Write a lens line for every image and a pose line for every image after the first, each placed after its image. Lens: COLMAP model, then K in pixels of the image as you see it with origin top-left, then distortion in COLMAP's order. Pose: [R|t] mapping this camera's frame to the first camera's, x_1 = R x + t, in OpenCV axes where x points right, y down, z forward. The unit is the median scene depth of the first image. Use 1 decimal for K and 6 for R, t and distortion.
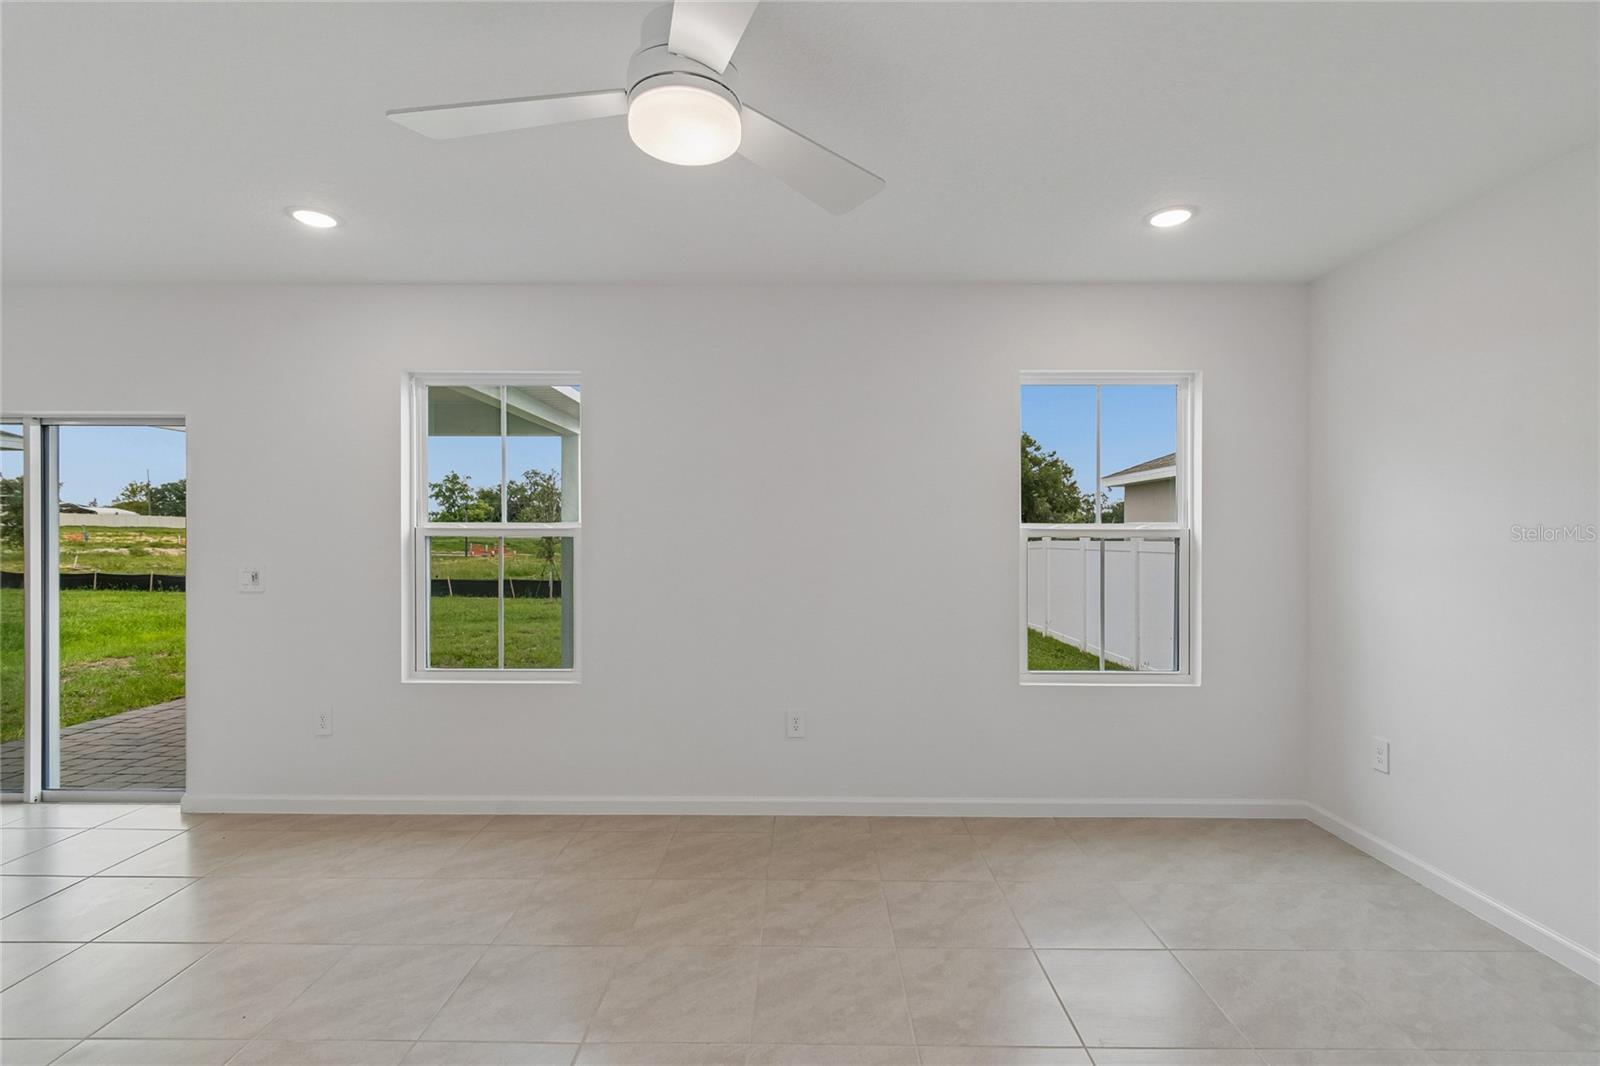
lens RADIAL K [[709.1, 0, 801.7], [0, 709.1, 538.2], [0, 0, 1]] dist [0.004705, -0.000340]
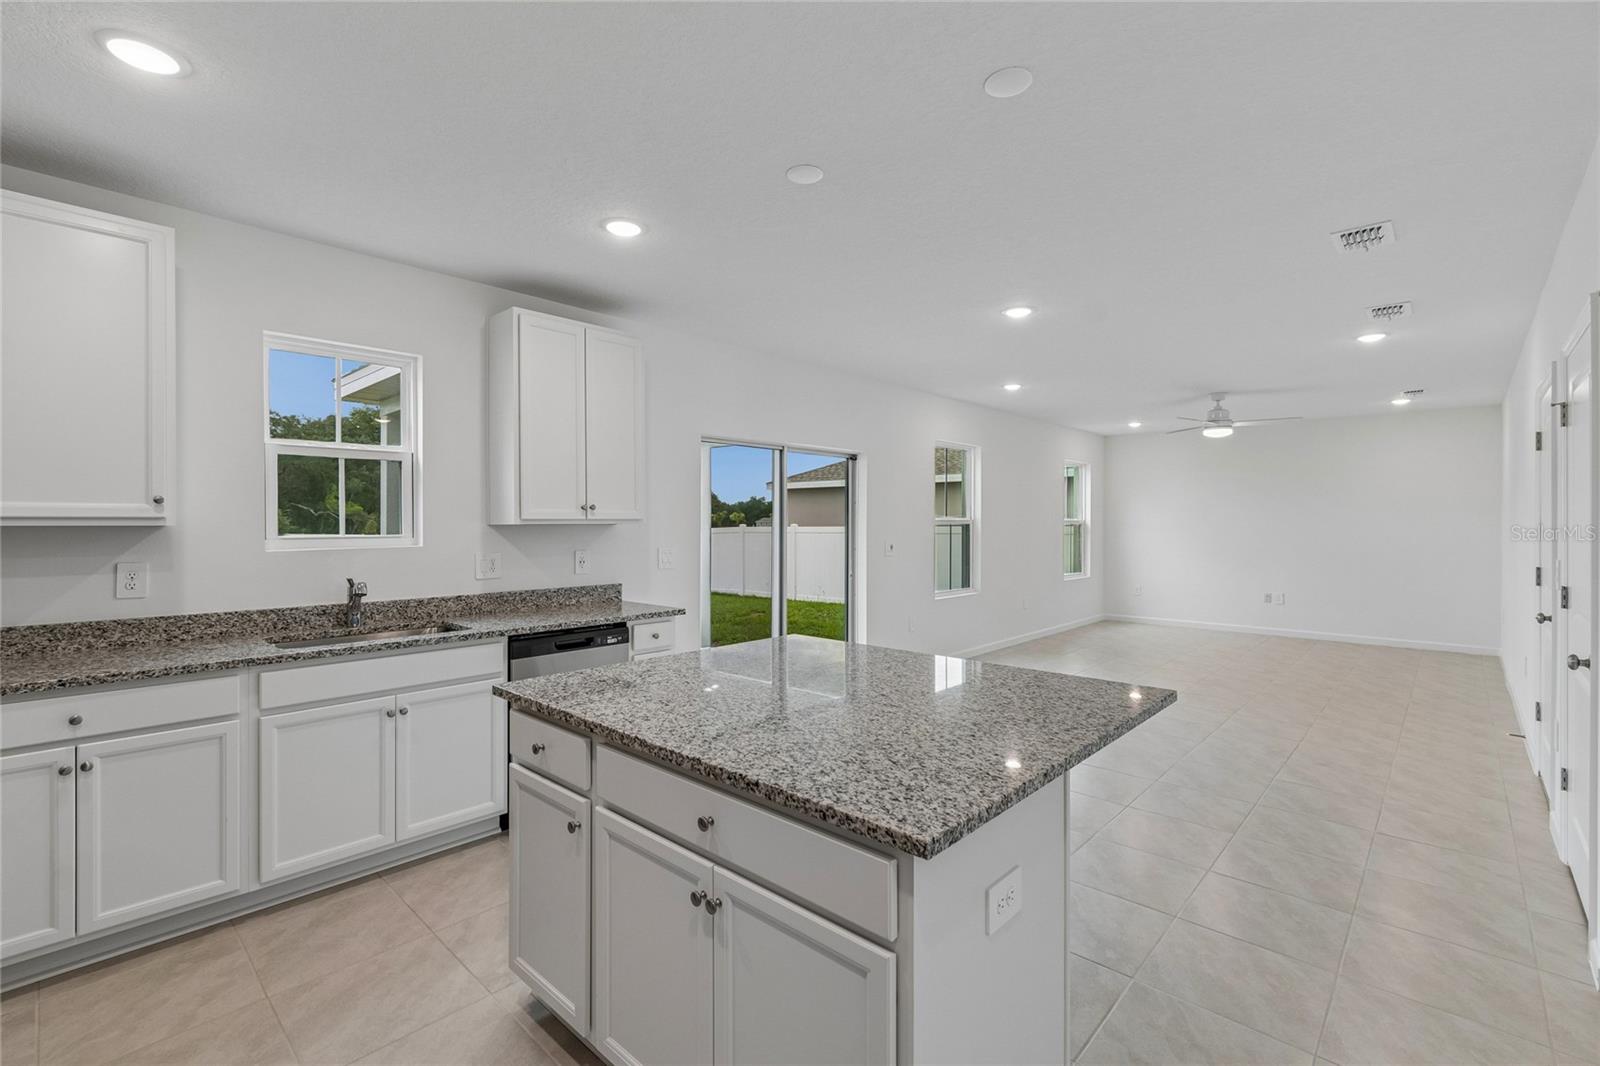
lens RADIAL K [[705.1, 0, 797.5], [0, 705.1, 523.7], [0, 0, 1]] dist [0.001083, -0.000182]
pose [[0.676115, -0.003139, 0.736789, -2.226738], [0.005819, 0.999982, -0.001079, -0.003828], [-0.736773, 0.005017, 0.676122, -0.026507]]
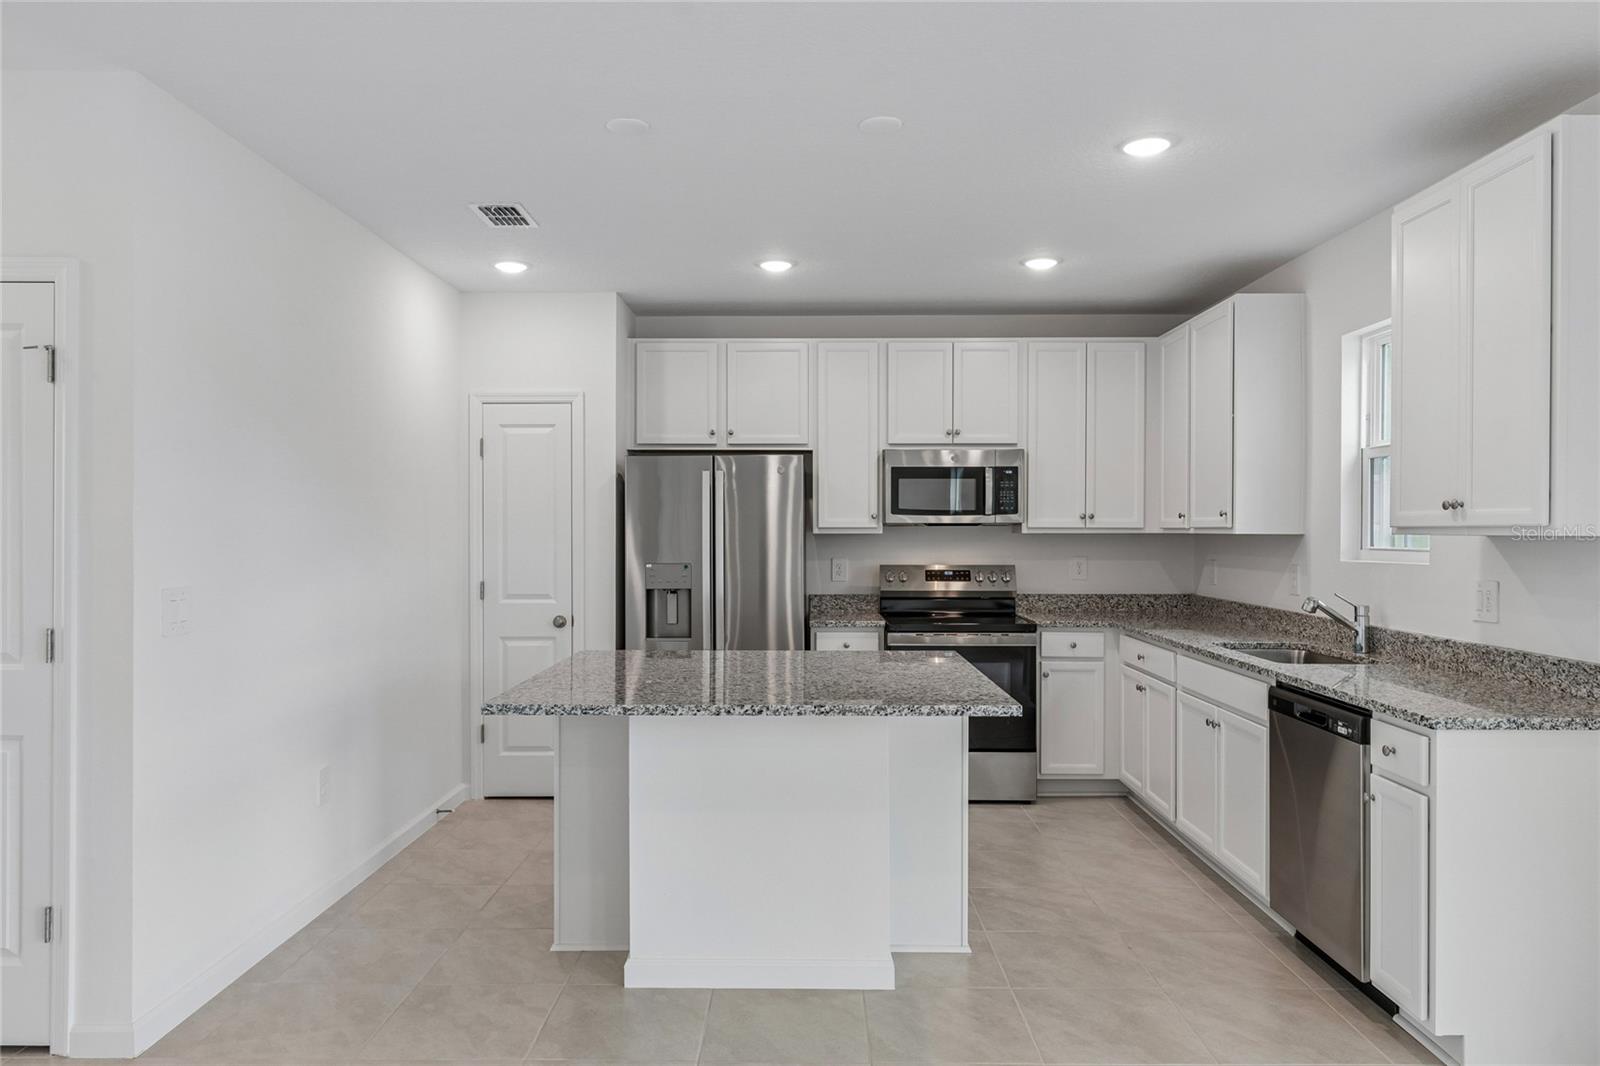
lens RADIAL K [[1057.0, 0, 800.0], [0, 1057.0, 533.0], [0, 0, 1]] dist [0.002989, 0.001174]
pose [[0.000742, 0.001516, -0.999999, -0.796886], [-0.006777, 0.999976, 0.001511, -0.006033], [0.999977, 0.006776, 0.000752, 0.374722]]
